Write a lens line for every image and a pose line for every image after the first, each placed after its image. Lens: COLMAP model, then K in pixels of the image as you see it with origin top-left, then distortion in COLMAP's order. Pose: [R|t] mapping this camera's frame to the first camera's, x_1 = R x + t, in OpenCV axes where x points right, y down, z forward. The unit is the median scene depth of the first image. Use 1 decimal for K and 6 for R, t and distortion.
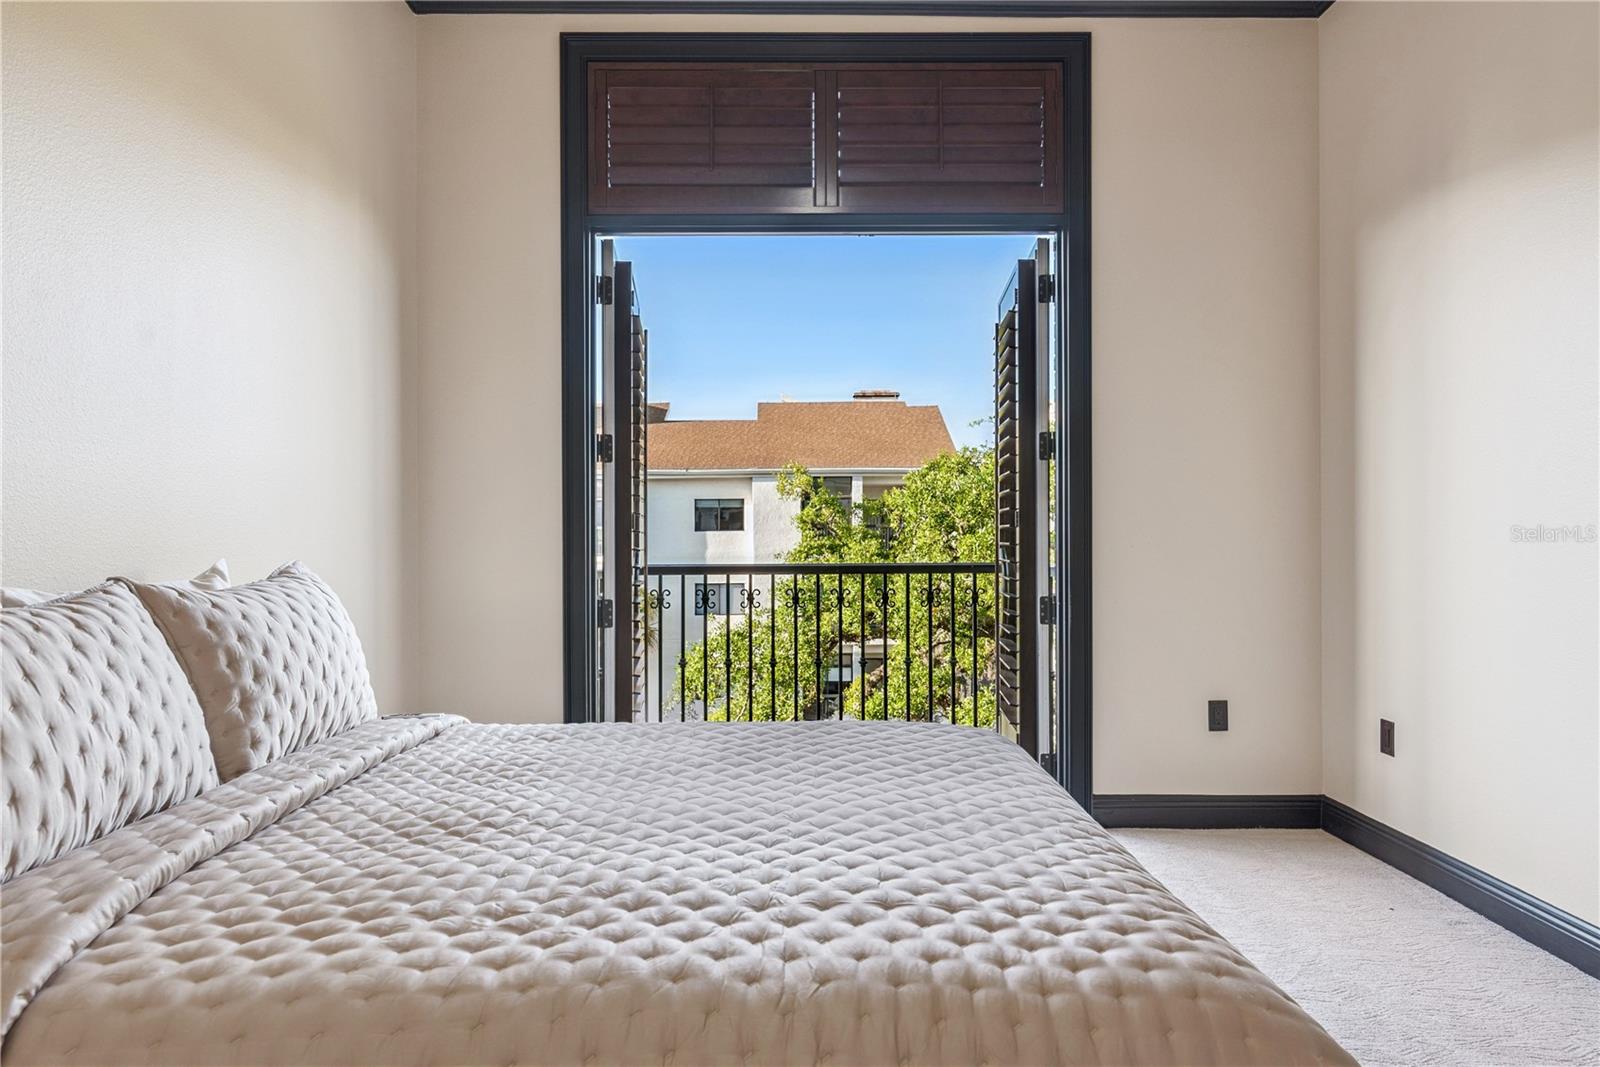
lens RADIAL K [[966.1, 0, 800.7], [0, 966.1, 527.5], [0, 0, 1]] dist [0.010127, 0.000679]
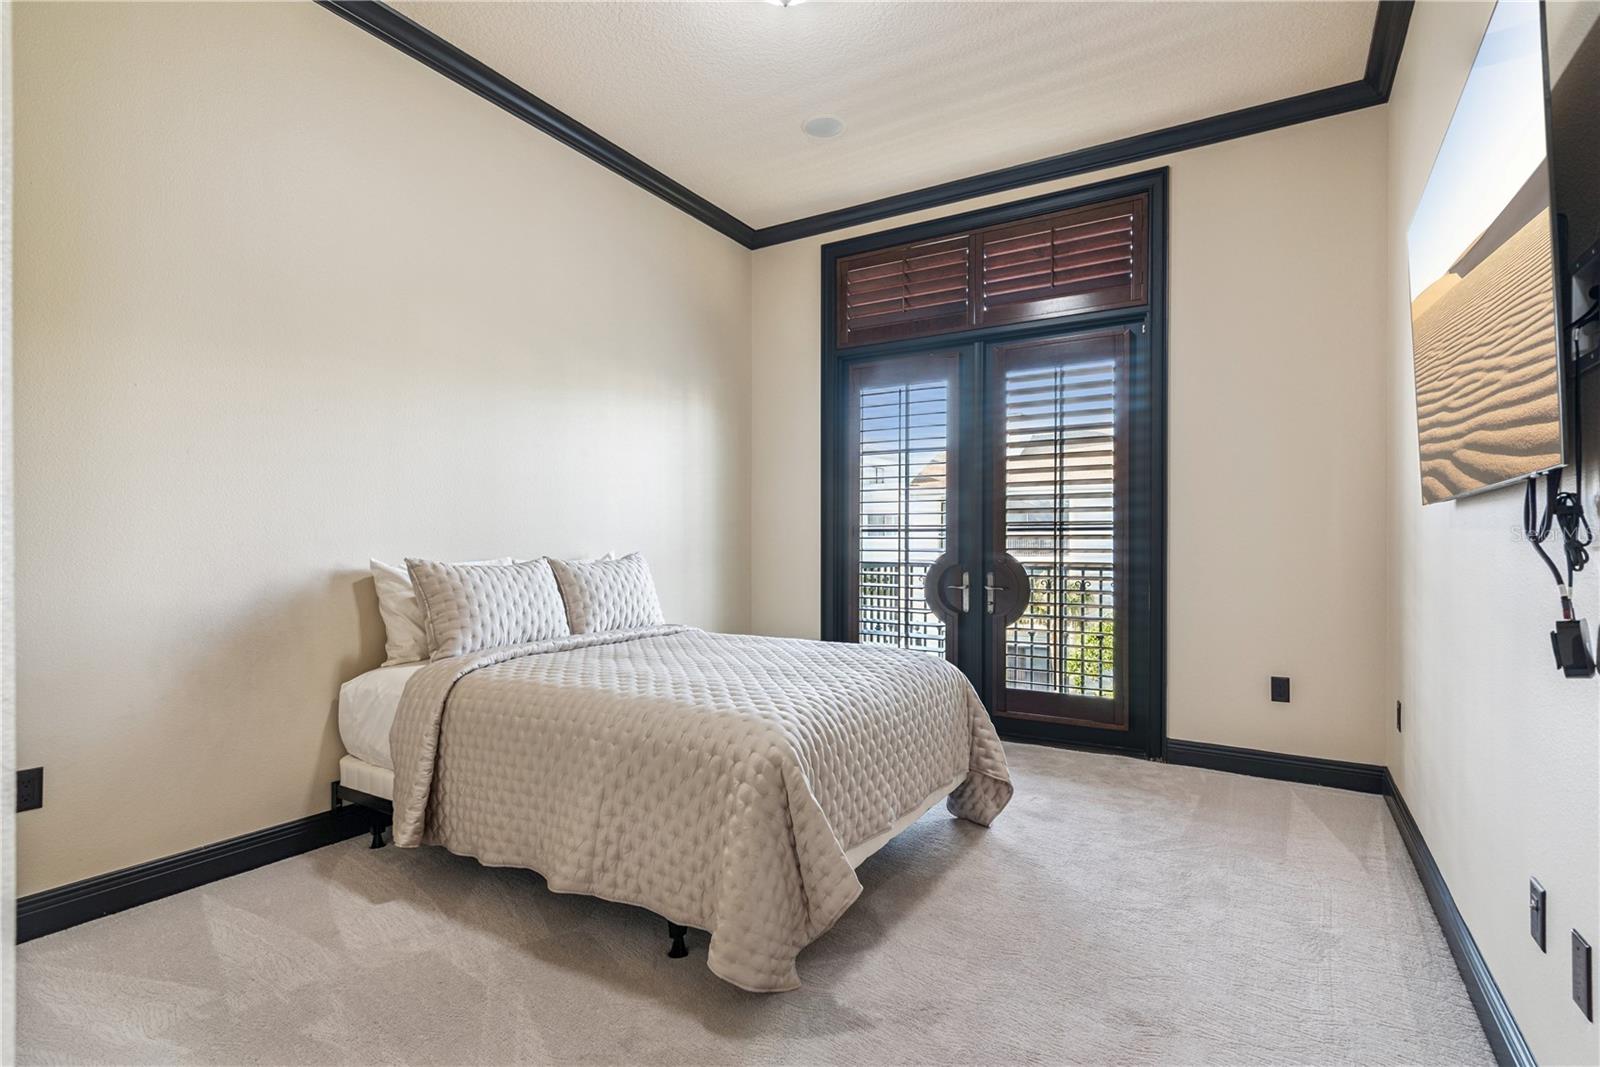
lens RADIAL K [[792.4, 0, 798.6], [0, 792.4, 537.1], [0, 0, 1]] dist [0.009871, 0.000364]
pose [[0.841369, 0.007868, -0.540404, 0.969983], [-0.002309, 0.999937, 0.010962, -0.024184], [0.540456, -0.007975, 0.841334, -0.409158]]
